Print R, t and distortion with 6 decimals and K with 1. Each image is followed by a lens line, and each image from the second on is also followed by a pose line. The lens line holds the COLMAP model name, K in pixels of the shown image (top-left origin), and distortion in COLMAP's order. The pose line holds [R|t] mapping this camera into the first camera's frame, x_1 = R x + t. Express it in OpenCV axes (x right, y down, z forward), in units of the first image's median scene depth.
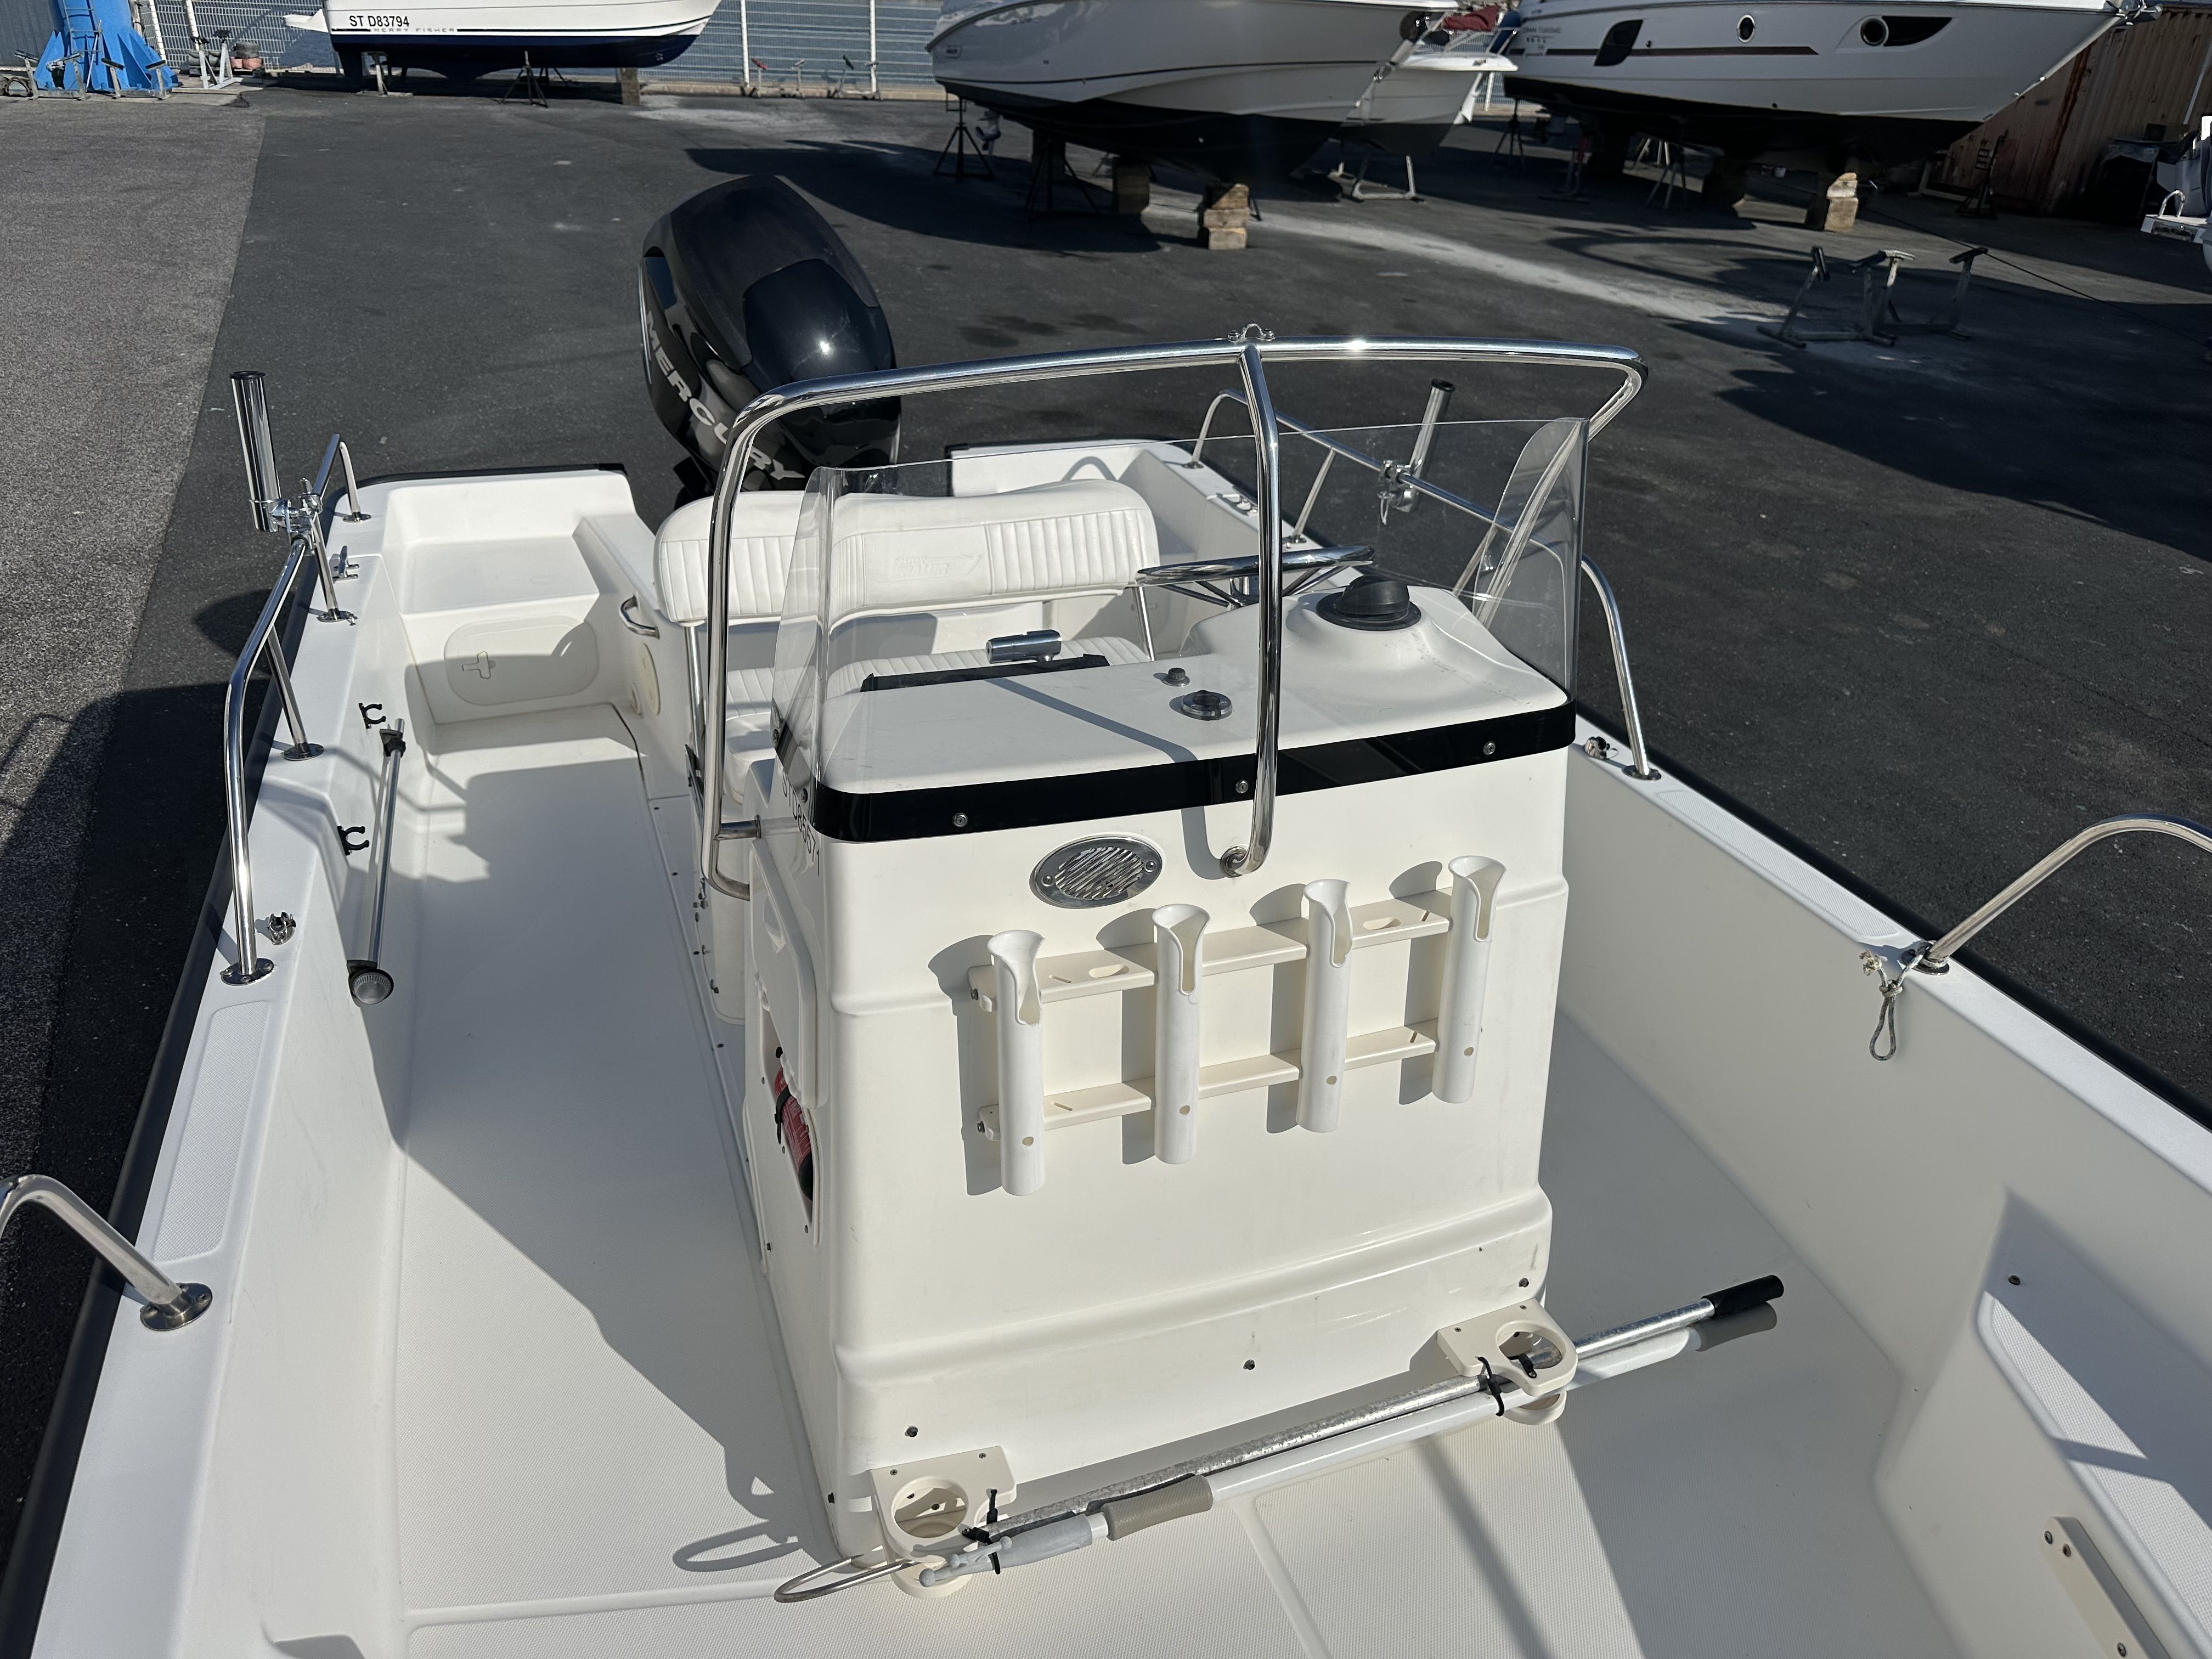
lens RADIAL K [[1577.4, 0, 1074.3], [0, 1577.4, 840.9], [0, 0, 1]] dist [0.005846, -0.017431]
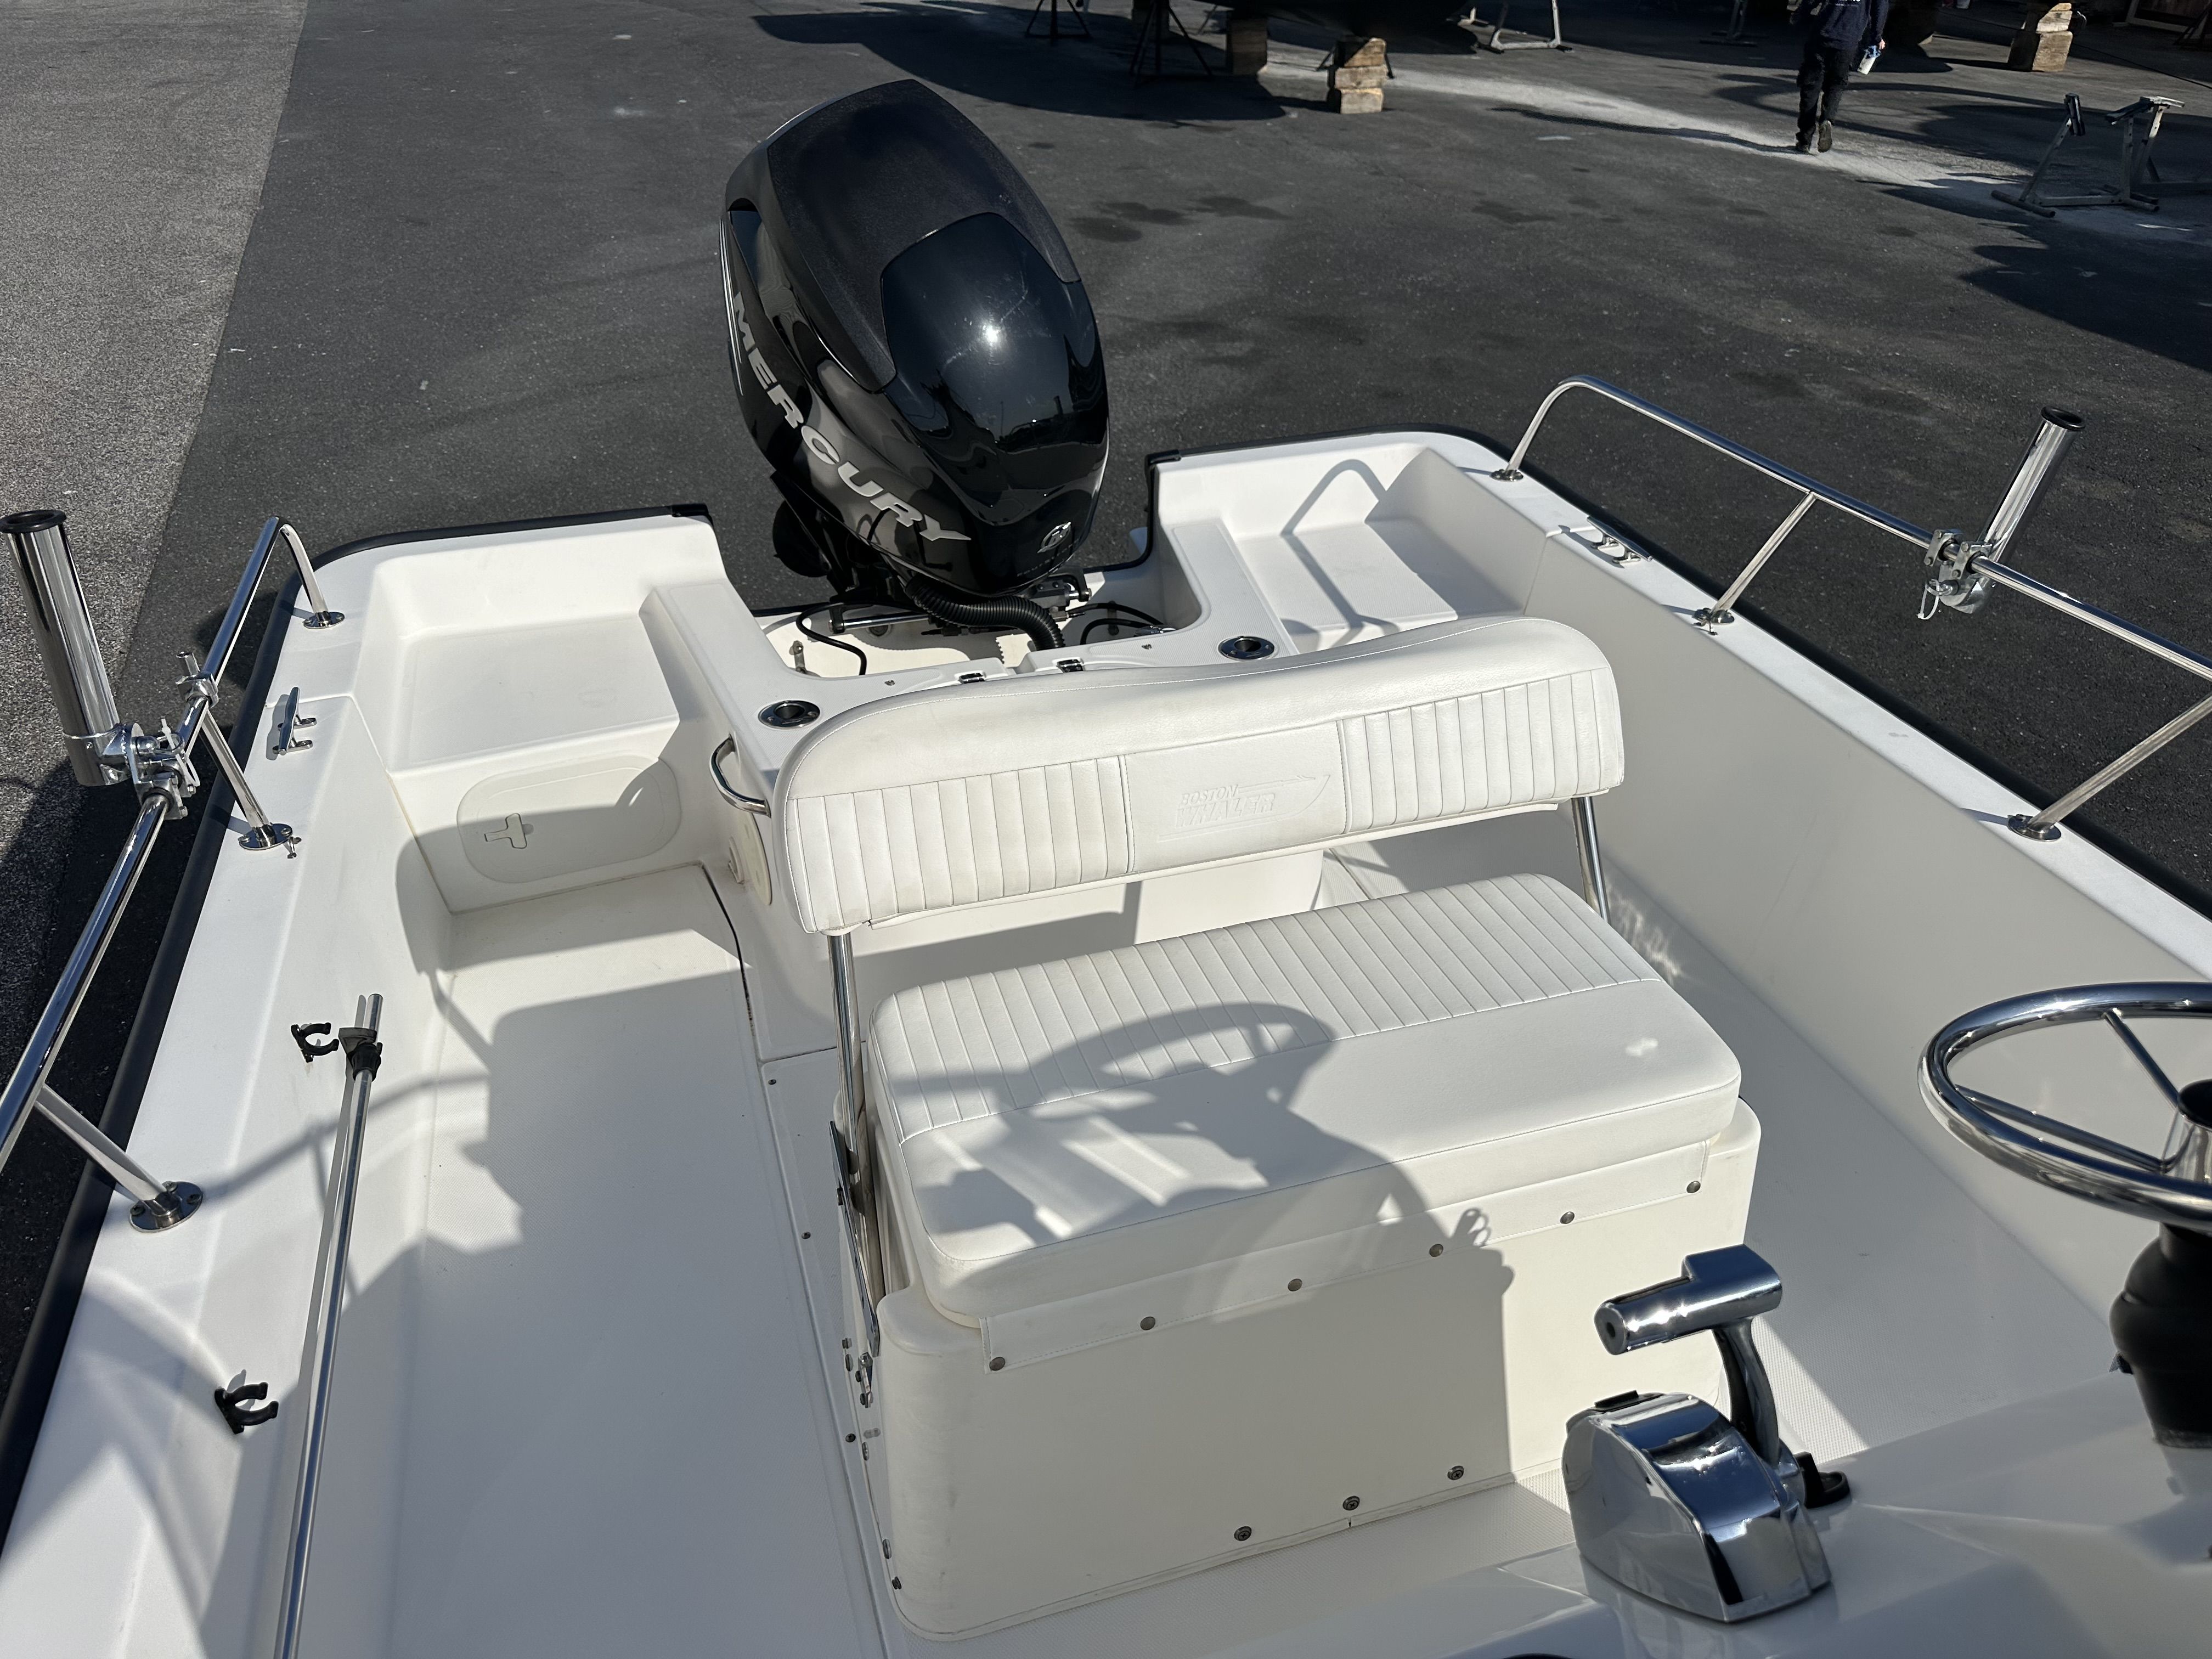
lens RADIAL K [[1577.4, 0, 1092.2], [0, 1577.4, 825.6], [0, 0, 1]] dist [0.005846, -0.017431]
pose [[0.999050, -0.012235, -0.041816, -0.027661], [0.015097, 0.997514, 0.068832, -0.046159], [0.040870, -0.069398, 0.996752, 0.095440]]
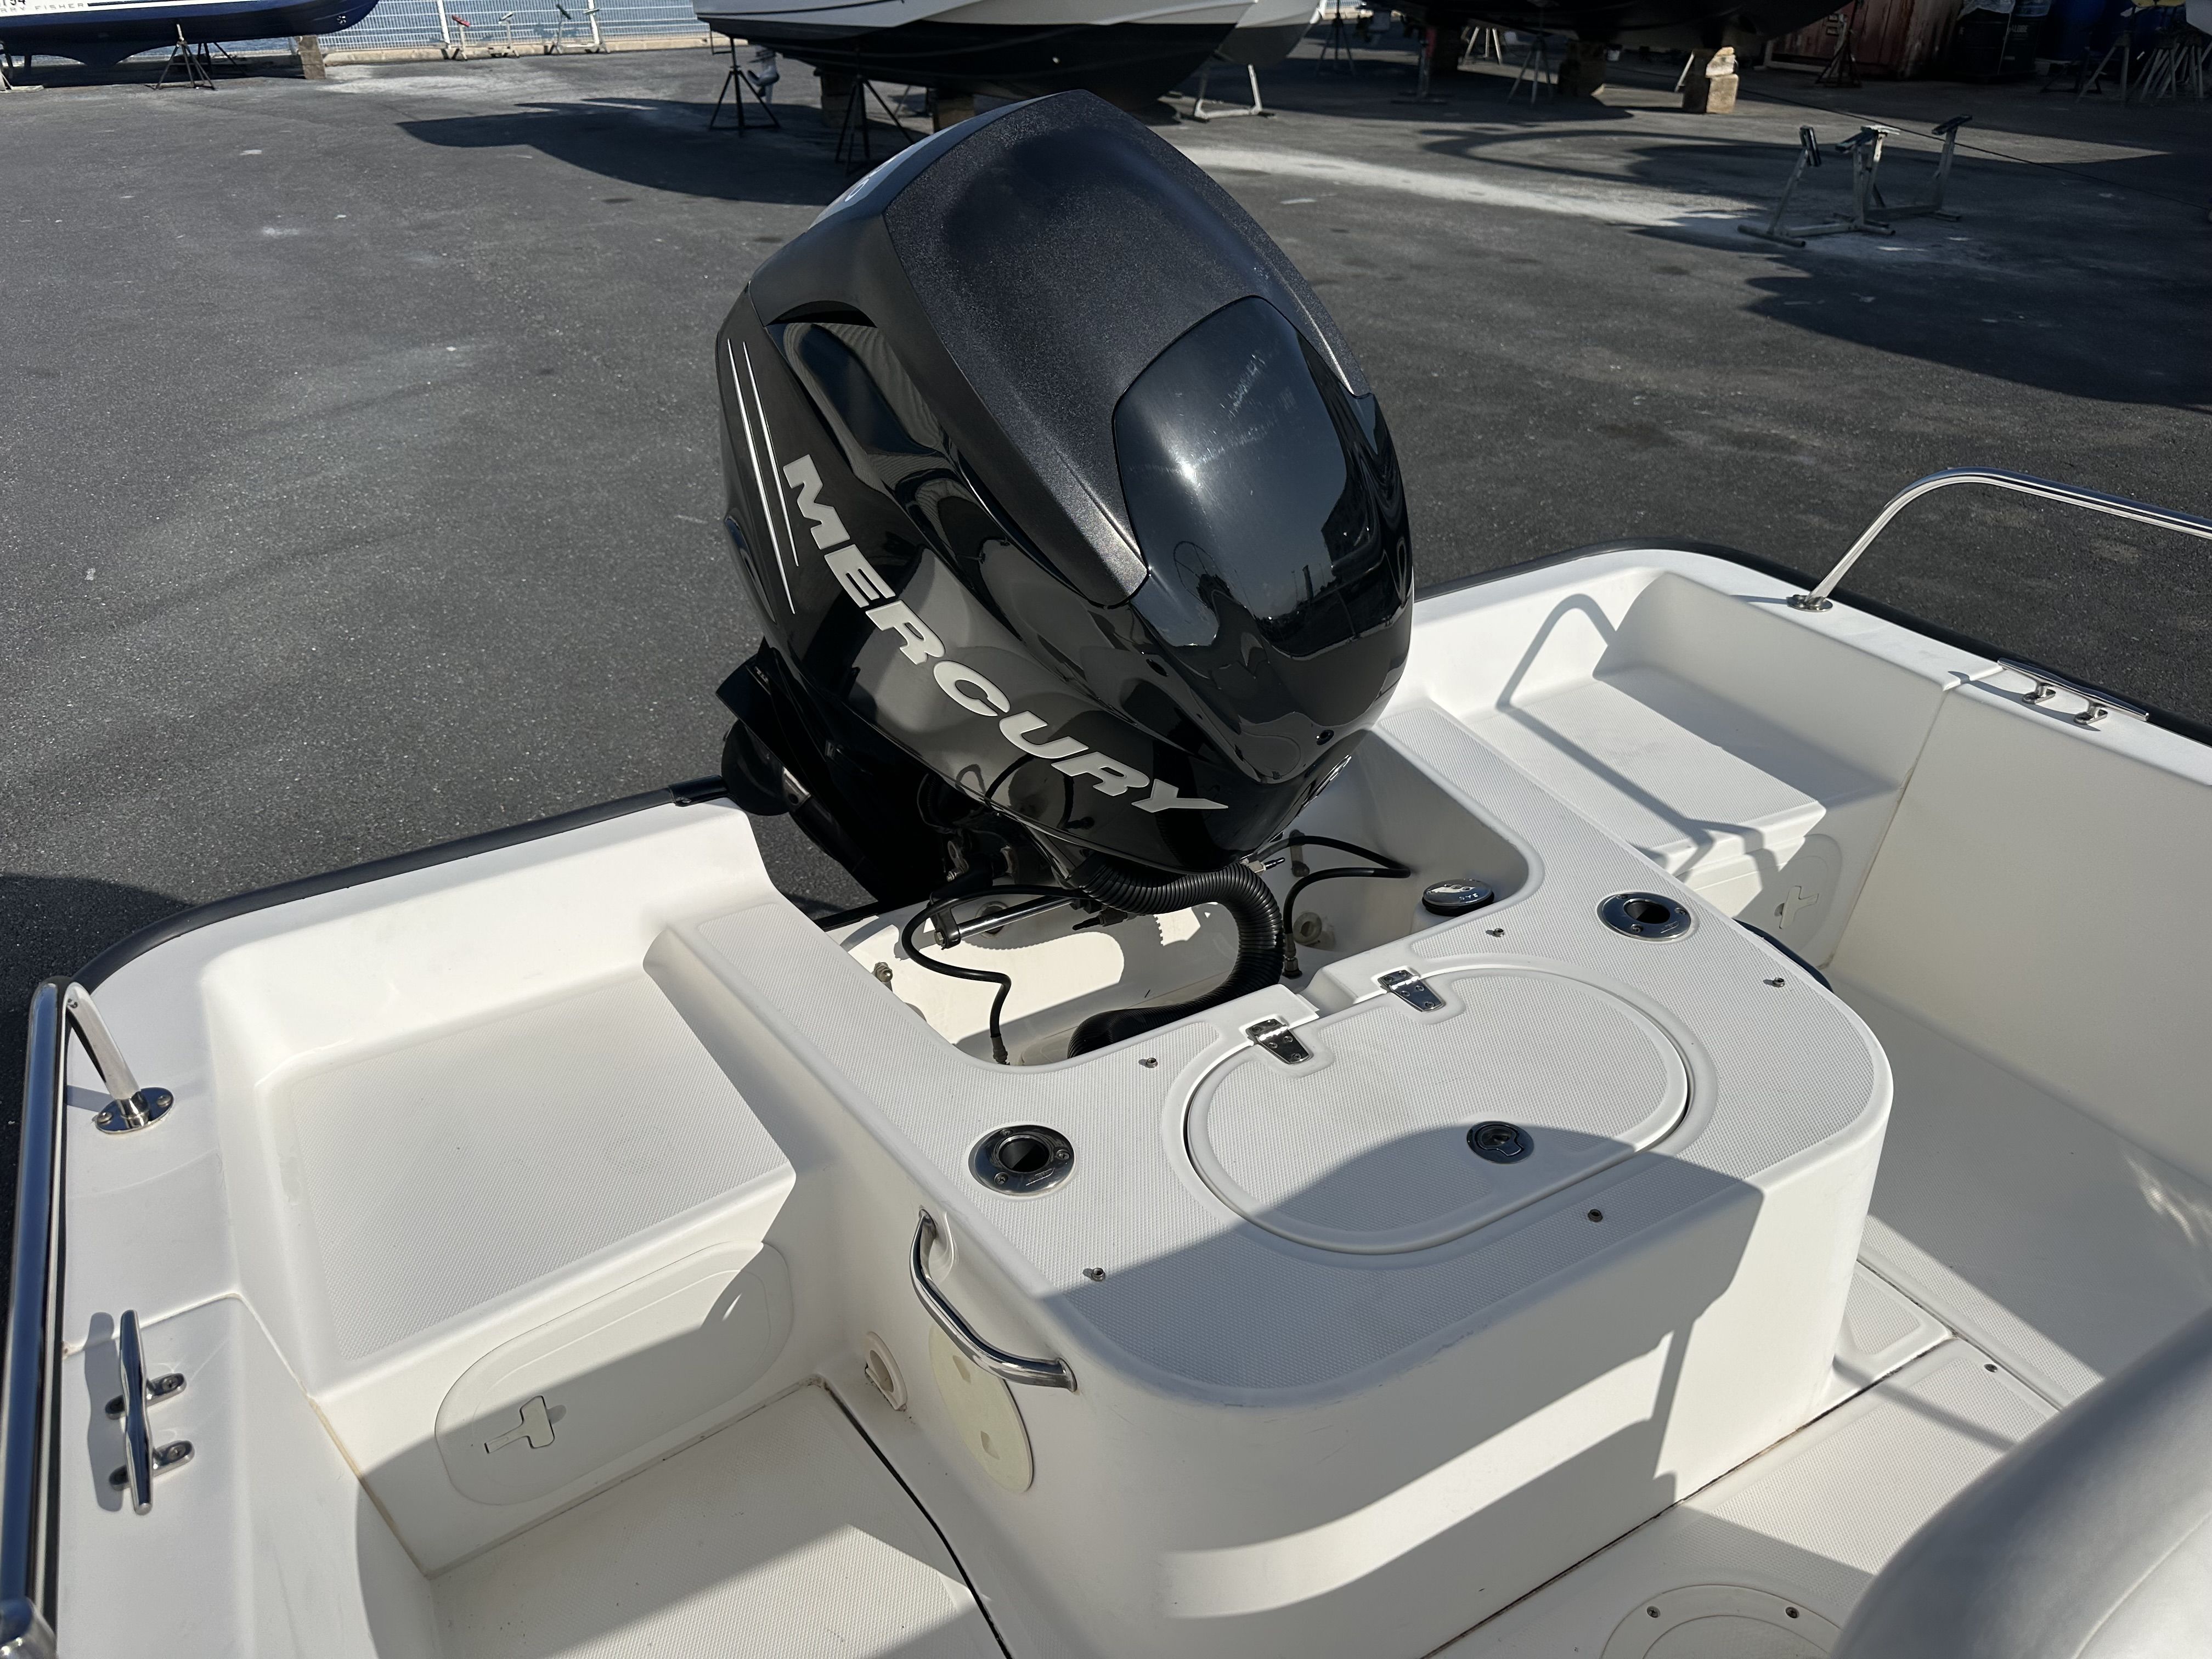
lens RADIAL K [[1577.4, 0, 1097.5], [0, 1577.4, 848.5], [0, 0, 1]] dist [0.005846, -0.017431]
pose [[0.981047, -0.140585, 0.133354, -0.079397], [0.135573, 0.989699, 0.045993, -0.073387], [-0.138446, -0.027042, 0.990001, 0.175788]]
